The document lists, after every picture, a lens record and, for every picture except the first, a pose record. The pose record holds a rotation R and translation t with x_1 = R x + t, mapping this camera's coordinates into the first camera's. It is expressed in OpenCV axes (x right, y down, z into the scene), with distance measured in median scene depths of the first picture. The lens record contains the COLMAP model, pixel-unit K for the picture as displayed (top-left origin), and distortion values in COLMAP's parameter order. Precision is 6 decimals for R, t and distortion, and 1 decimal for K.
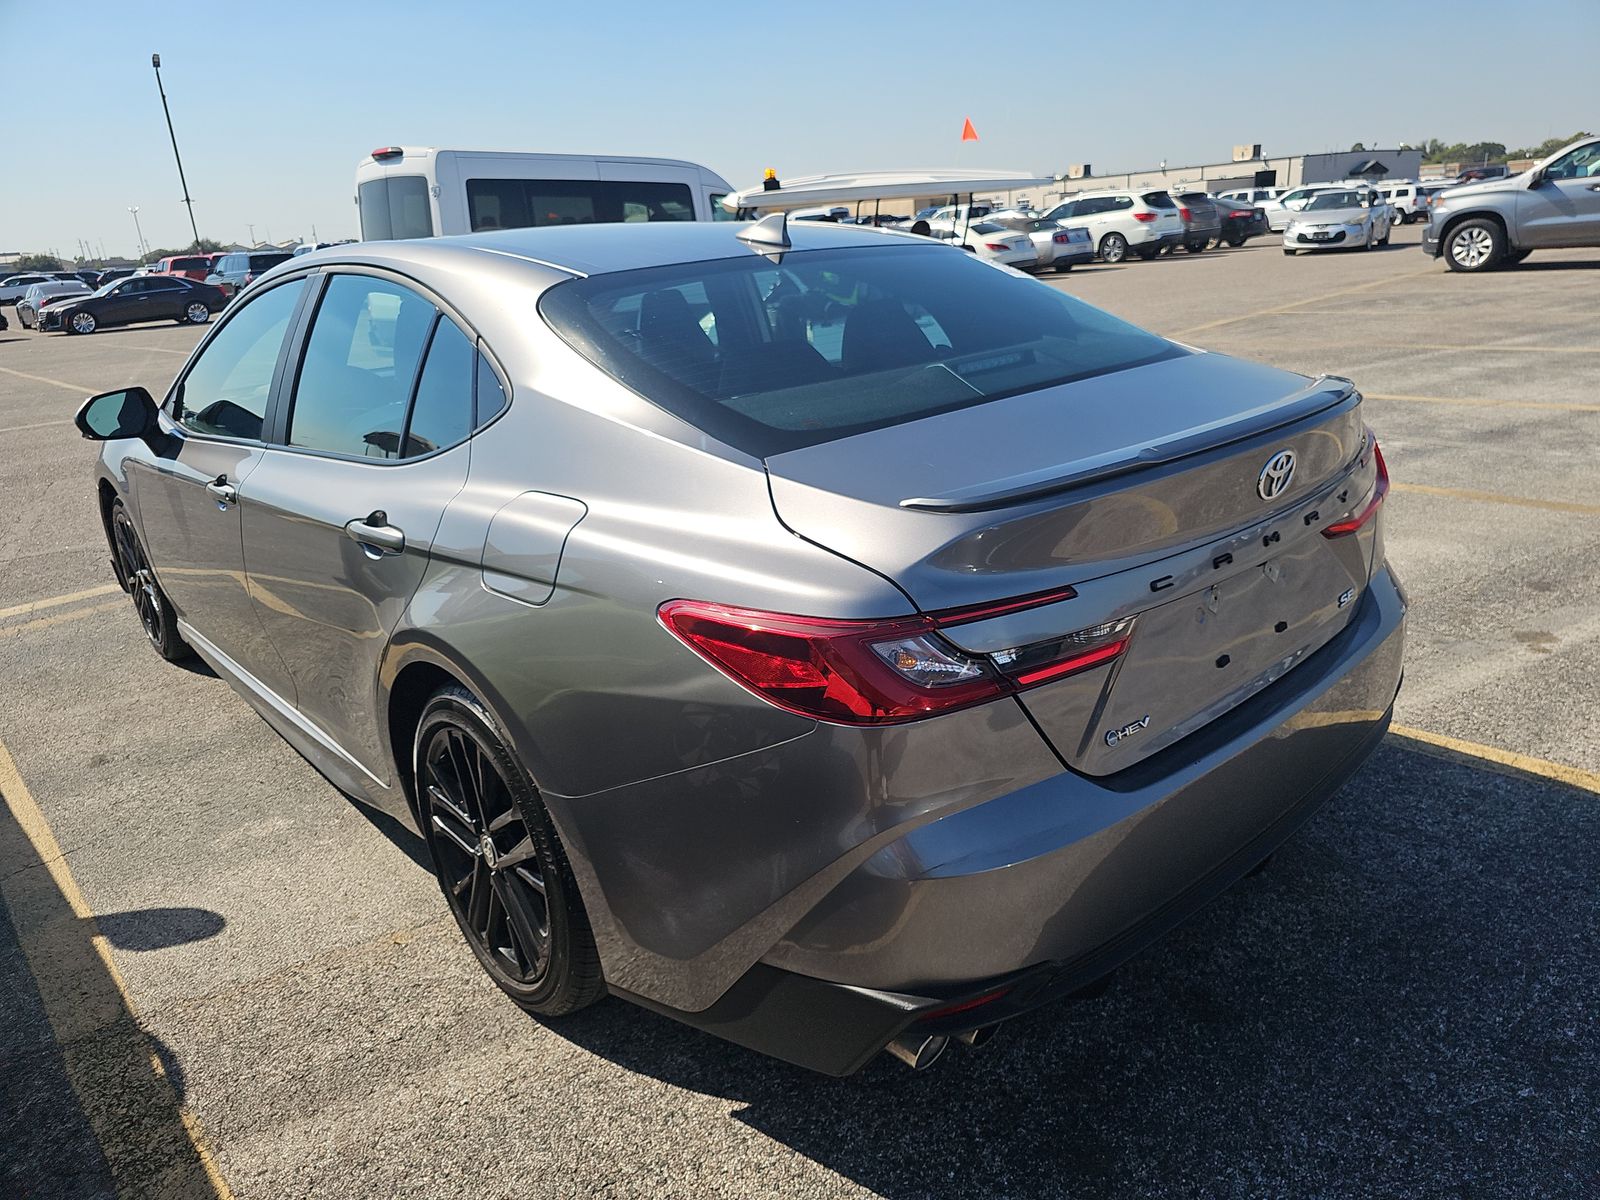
lens RADIAL K [[1004.8, 0, 797.4], [0, 1004.8, 651.4], [0, 0, 1]] dist [0.001853, 0.000232]
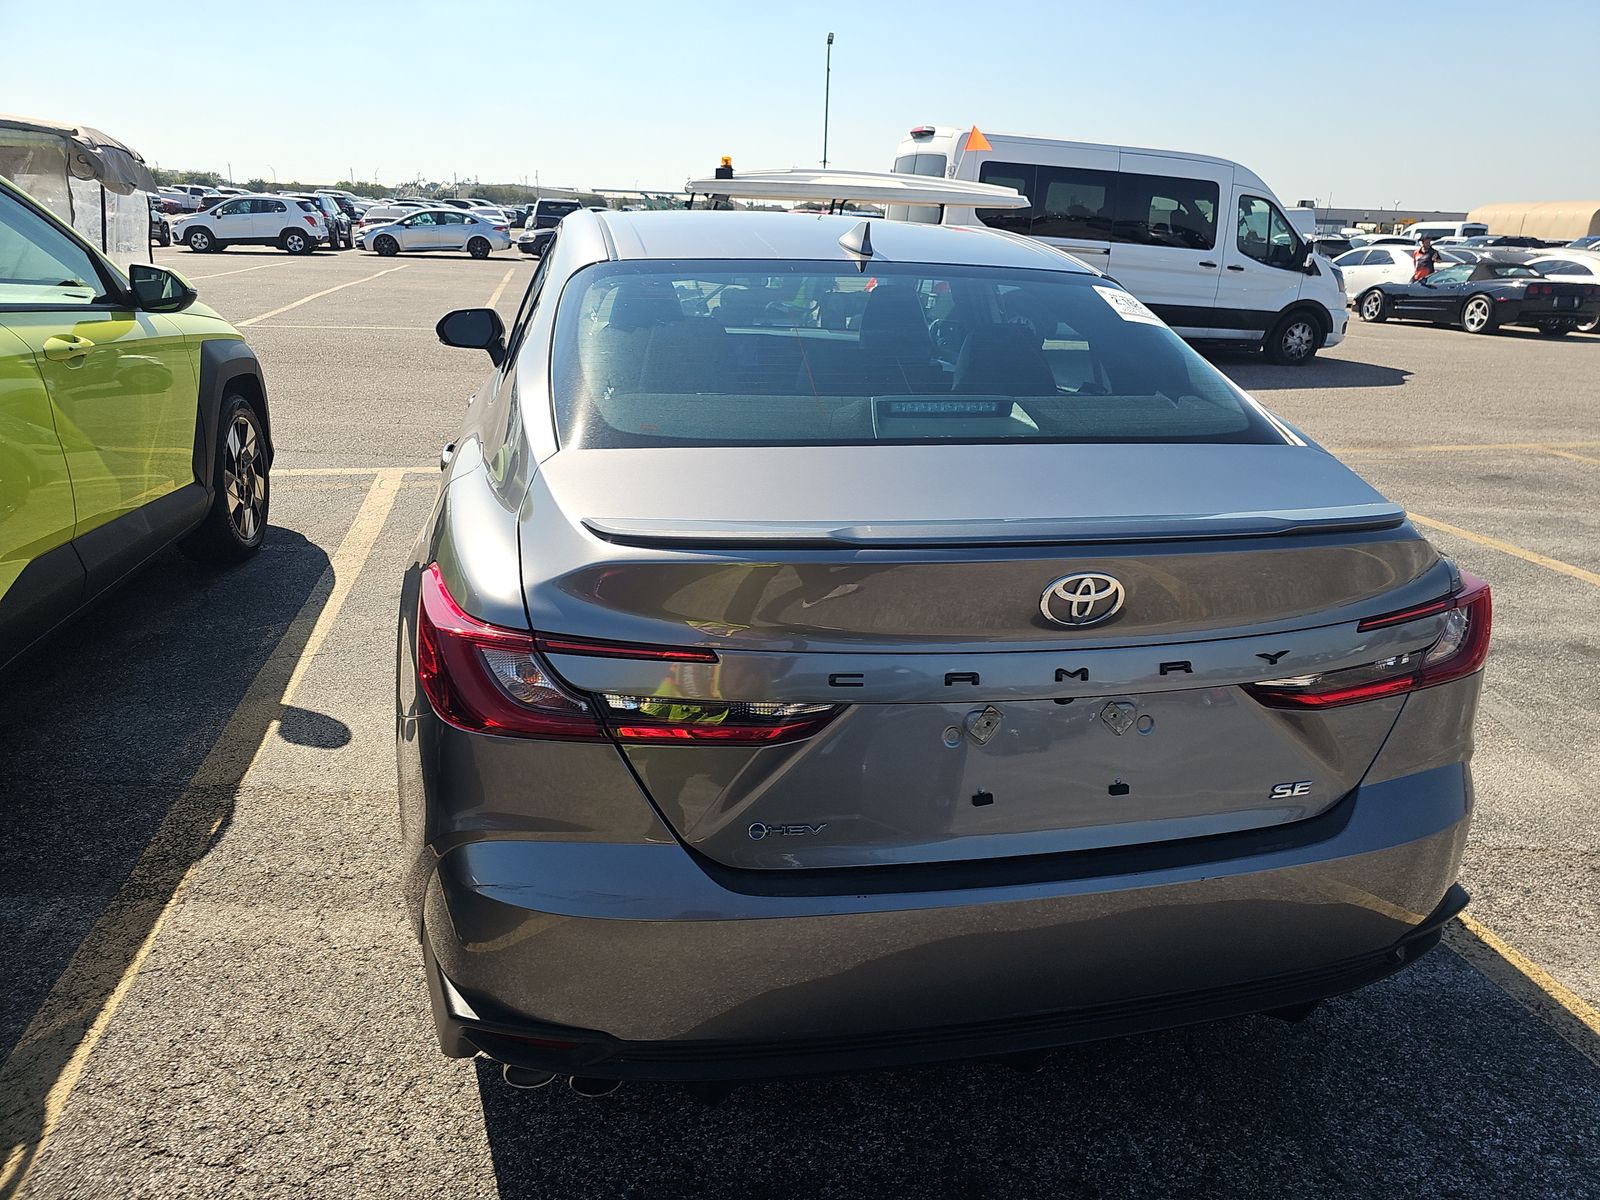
lens RADIAL K [[992.1, 0, 765.5], [0, 992.1, 602.8], [0, 0, 1]] dist [0.023454, -0.024878]
pose [[0.865188, 0.260092, -0.428720, 0.399438], [-0.270066, 0.962066, 0.038644, -0.089587], [0.422508, 0.082348, 0.902610, 0.118741]]
